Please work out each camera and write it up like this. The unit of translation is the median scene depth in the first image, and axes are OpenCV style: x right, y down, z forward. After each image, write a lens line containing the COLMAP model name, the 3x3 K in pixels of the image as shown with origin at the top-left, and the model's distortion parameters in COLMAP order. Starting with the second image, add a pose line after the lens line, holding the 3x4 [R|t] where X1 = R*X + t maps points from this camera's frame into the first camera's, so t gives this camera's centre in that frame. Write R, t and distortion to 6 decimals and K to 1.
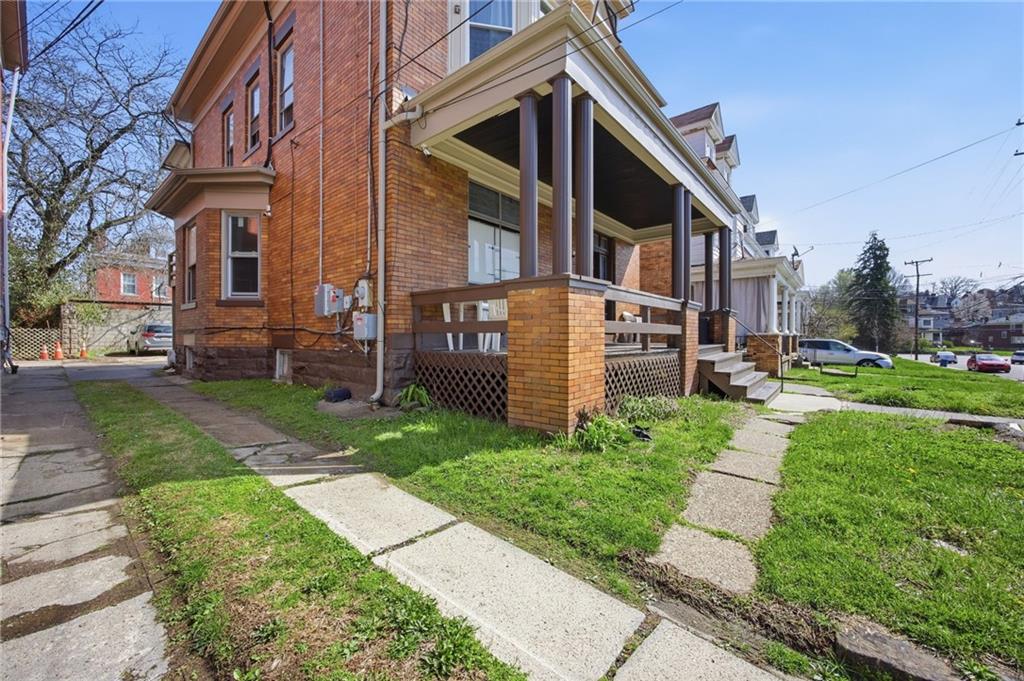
lens RADIAL K [[402.1, 0, 512.0], [0, 402.1, 340.5], [0, 0, 1]] dist [-0.021084, 0.007808]
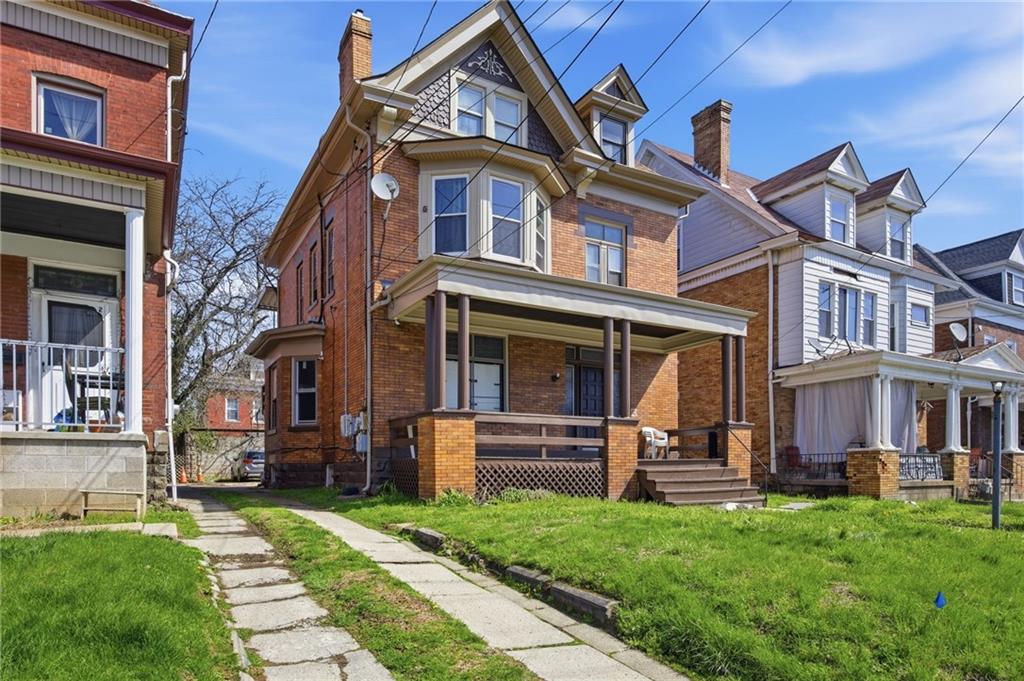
lens RADIAL K [[685.9, 0, 510.0], [0, 685.9, 477.1], [0, 0, 1]] dist [0.006893, 0.000877]
pose [[0.928519, 0.000077, -0.371285, 0.741814], [-0.002008, 0.999986, -0.004814, 0.069423], [0.371280, 0.005215, 0.928506, -0.789571]]
